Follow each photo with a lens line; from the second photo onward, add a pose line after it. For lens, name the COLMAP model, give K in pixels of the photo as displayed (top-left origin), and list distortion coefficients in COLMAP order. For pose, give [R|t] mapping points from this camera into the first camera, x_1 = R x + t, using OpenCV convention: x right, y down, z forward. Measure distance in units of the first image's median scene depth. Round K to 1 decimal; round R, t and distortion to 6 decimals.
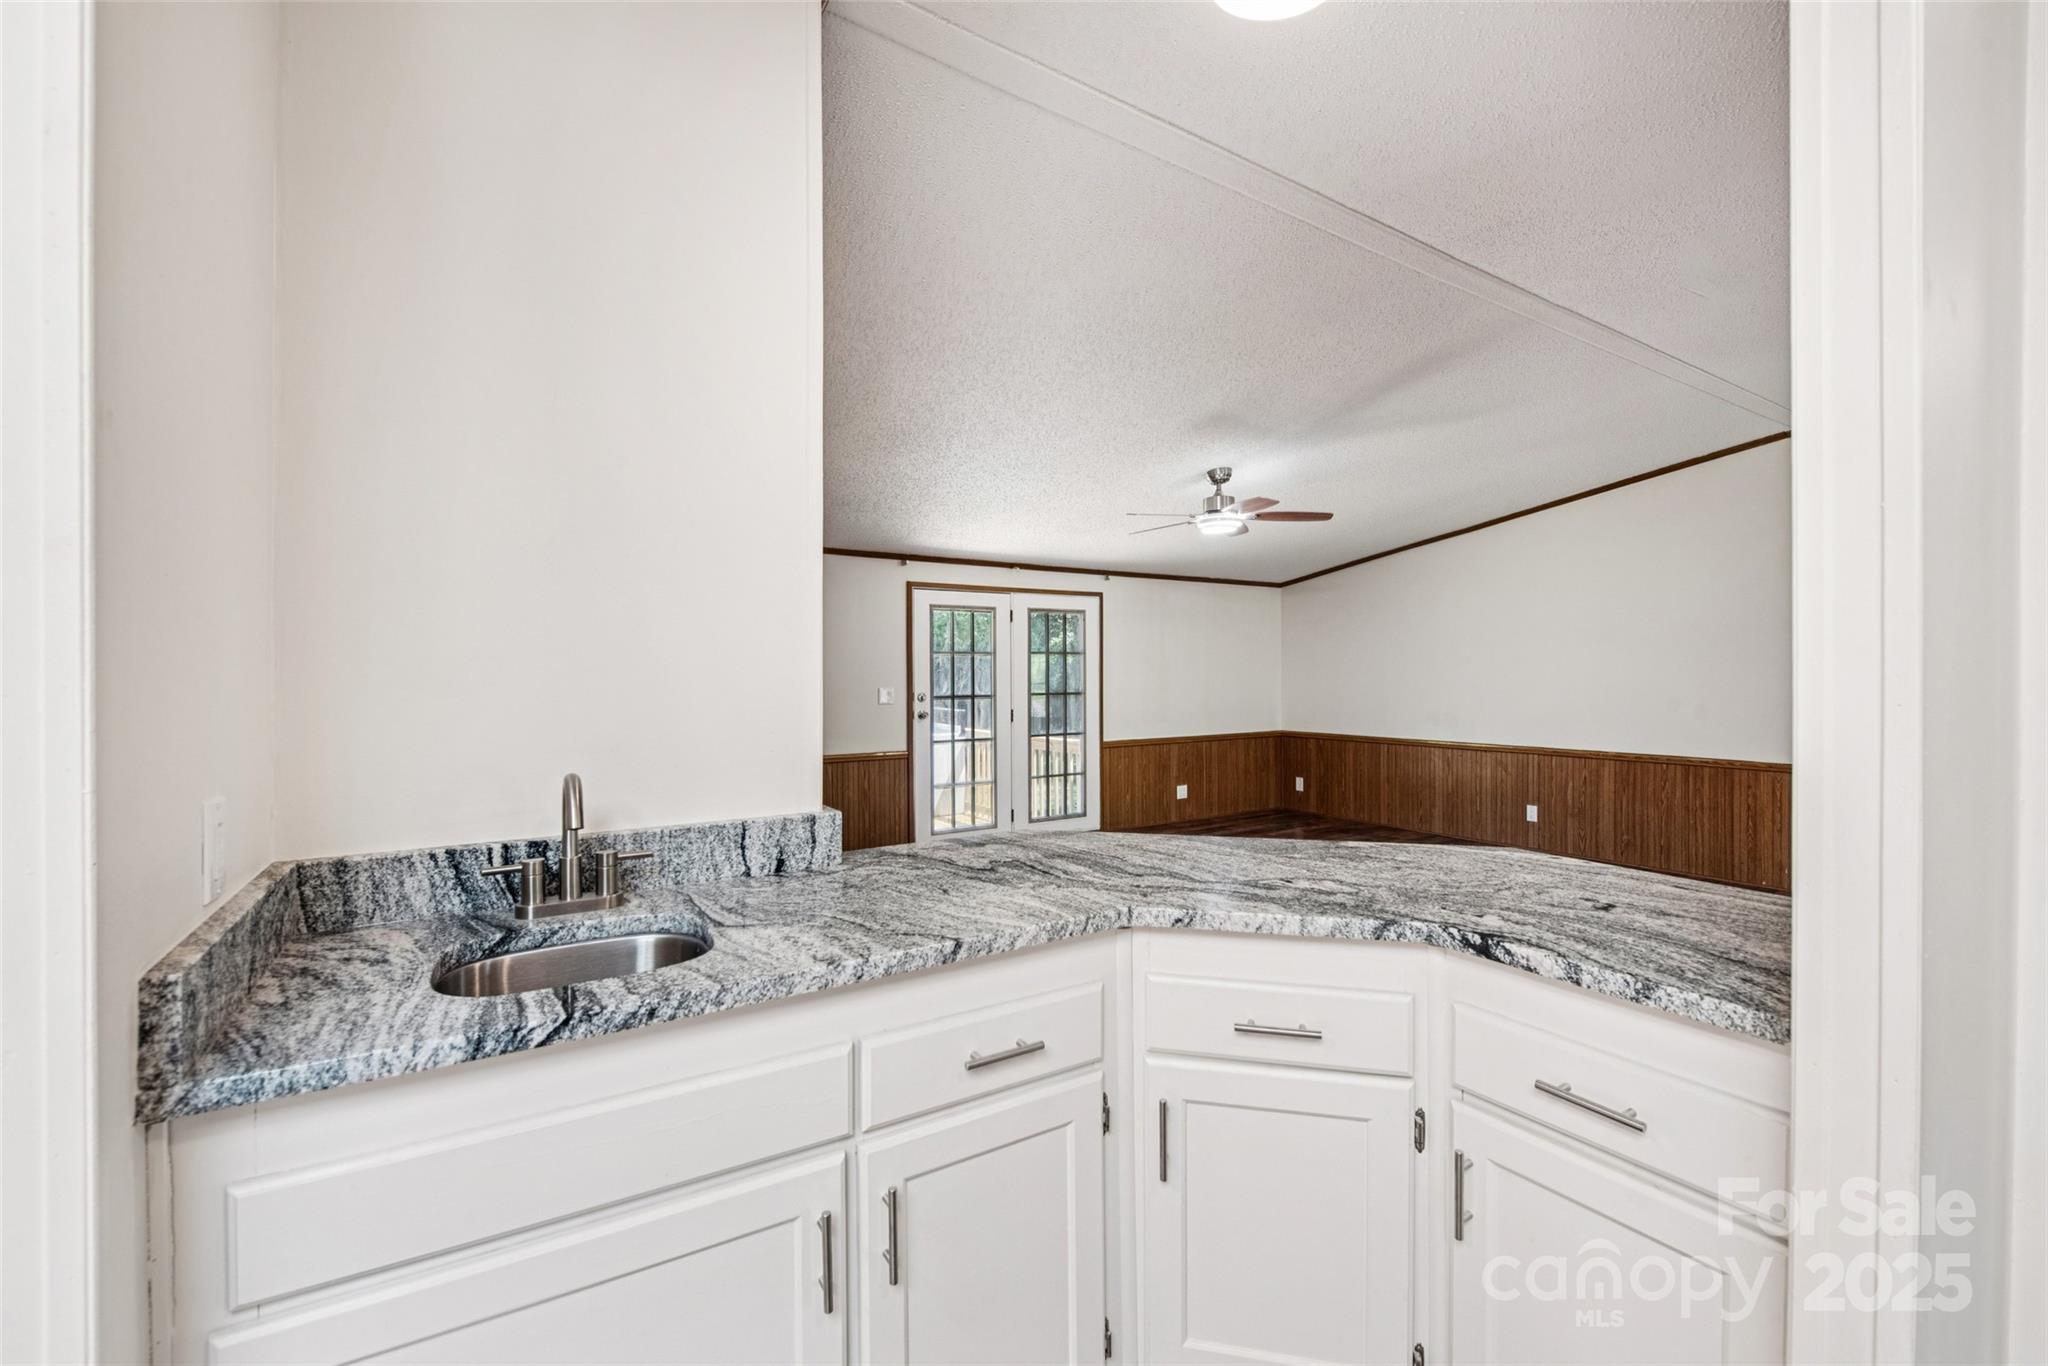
lens RADIAL K [[842.1, 0, 1025.5], [0, 842.1, 679.0], [0, 0, 1]] dist [-0.019046, -0.001357]
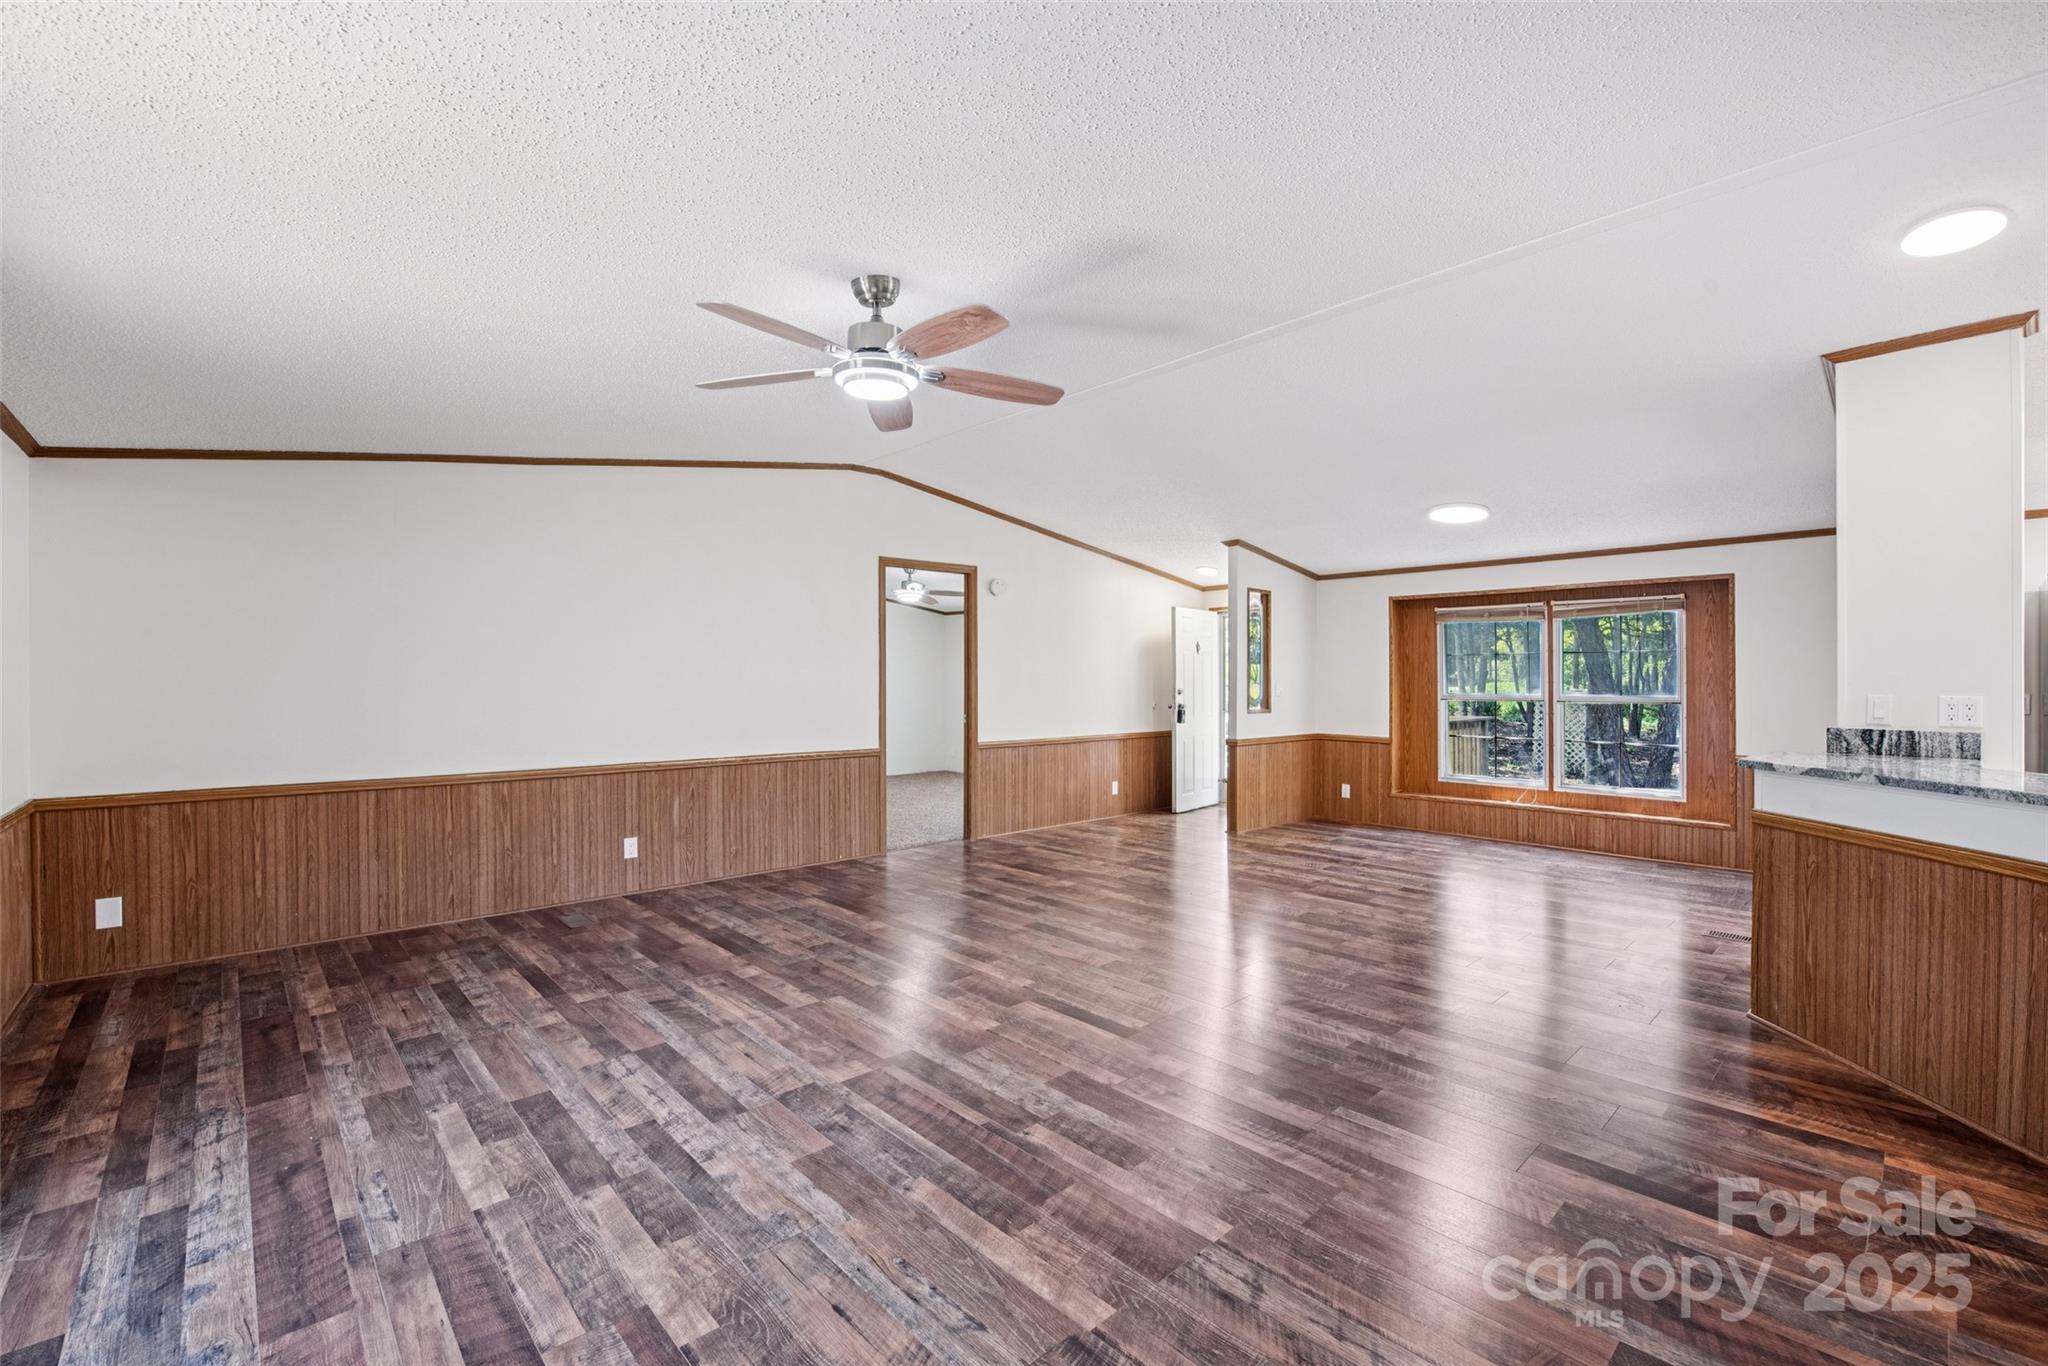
lens RADIAL K [[866.5, 0, 1015.0], [0, 866.5, 686.6], [0, 0, 1]] dist [-0.014329, -0.002658]
pose [[-0.171222, -0.001005, 0.985232, -0.245343], [0.006674, 0.999975, 0.002180, 0.008894], [-0.985210, 0.006949, -0.171211, 0.744294]]
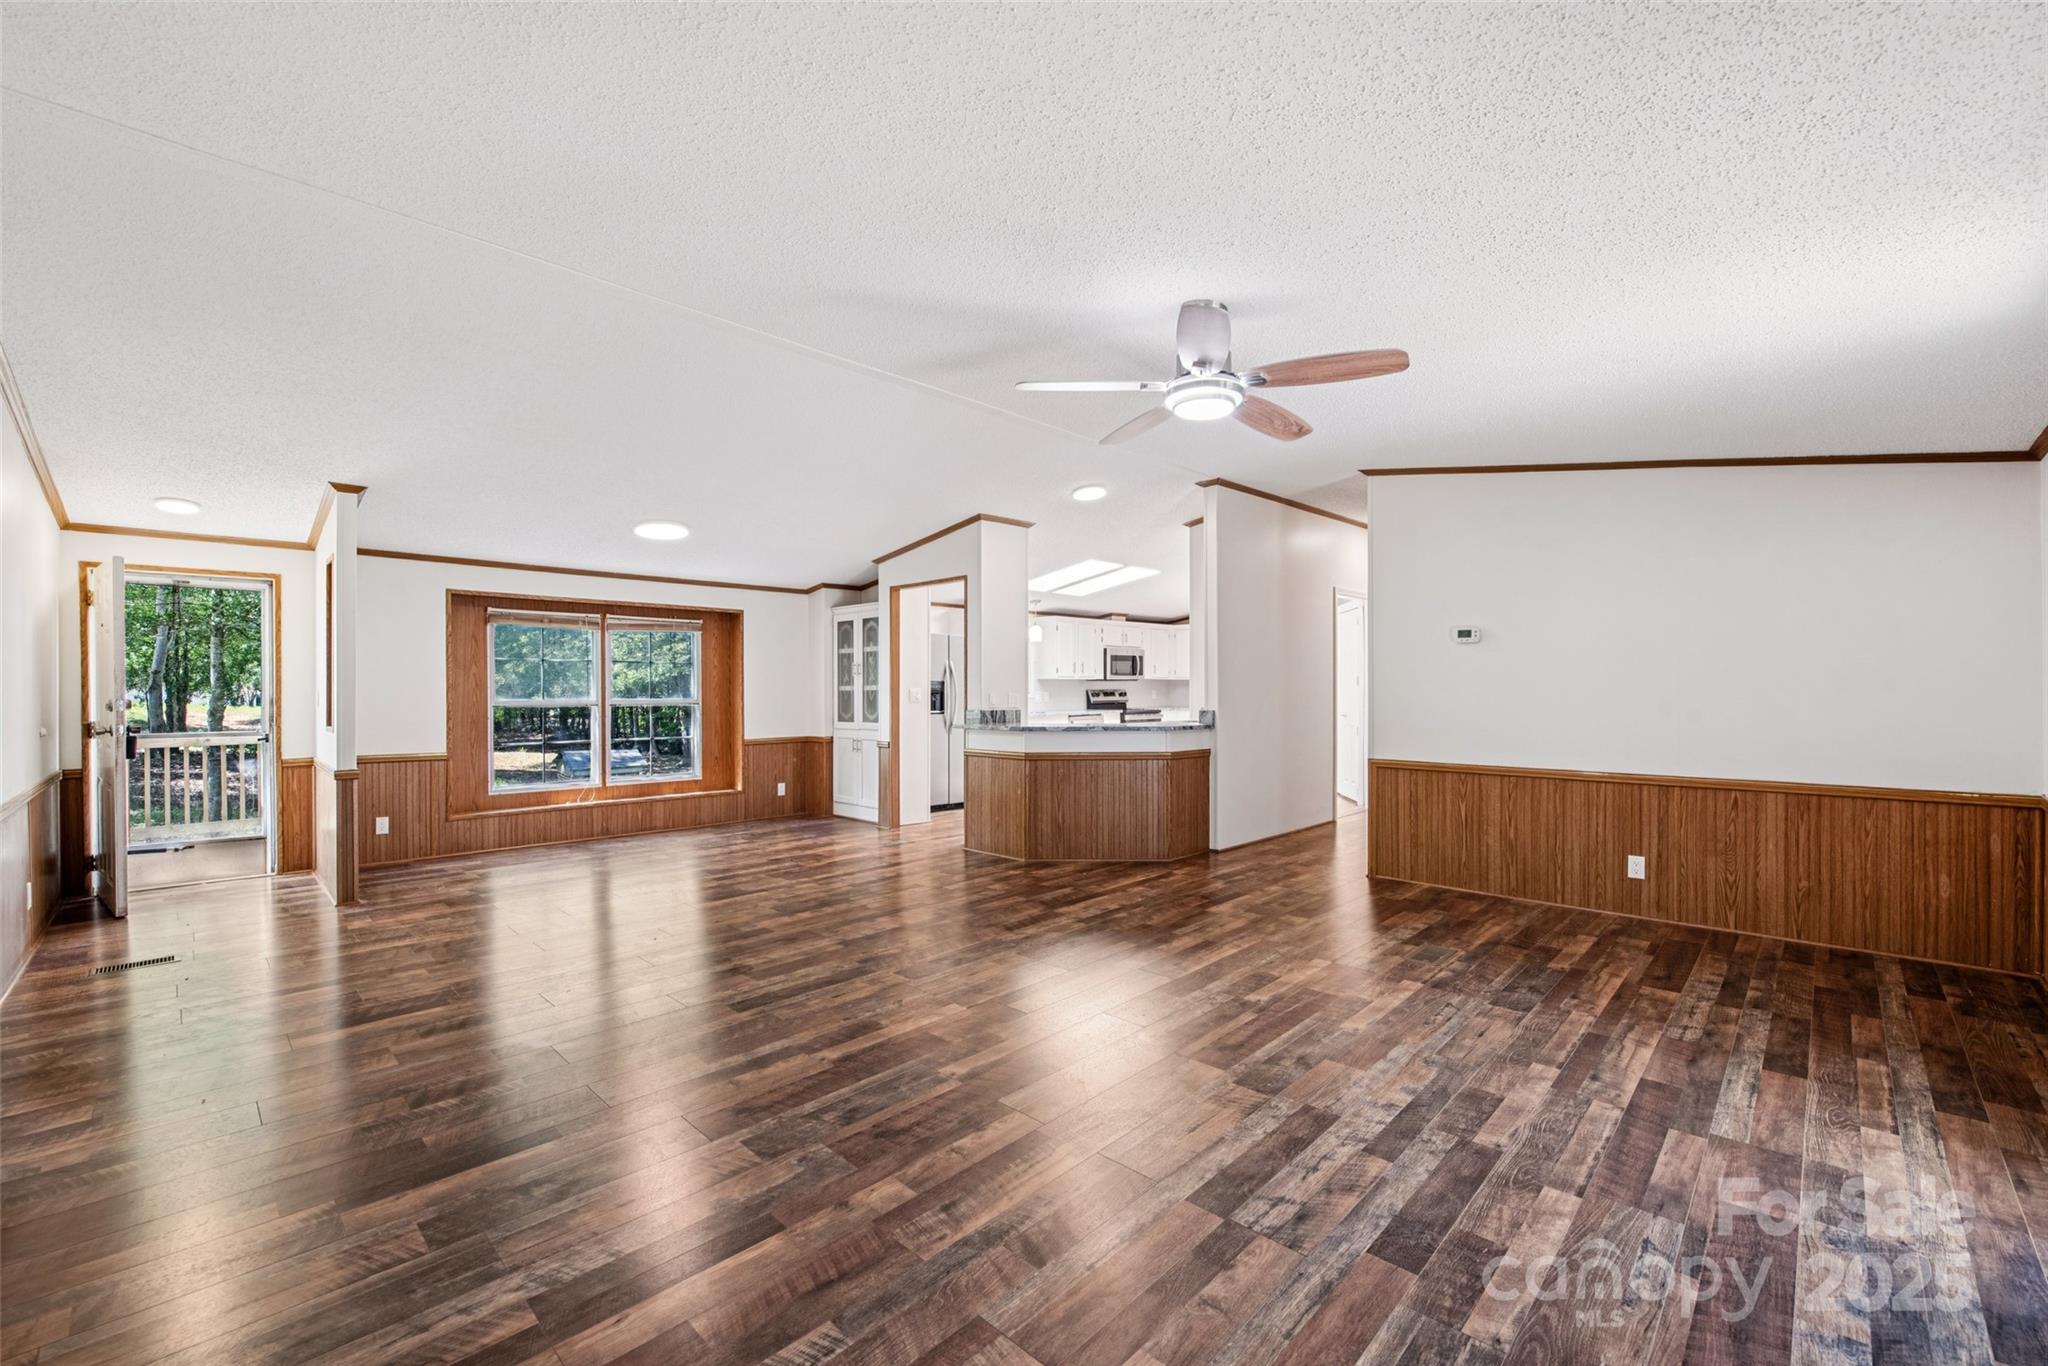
lens RADIAL K [[842.1, 0, 1026.3], [0, 842.1, 684.1], [0, 0, 1]] dist [-0.019046, -0.001357]
pose [[-0.973129, 0.007118, -0.230152, 0.357349], [0.006412, 0.999972, 0.003817, 0.004344], [0.230172, 0.002239, -0.973147, 1.133496]]
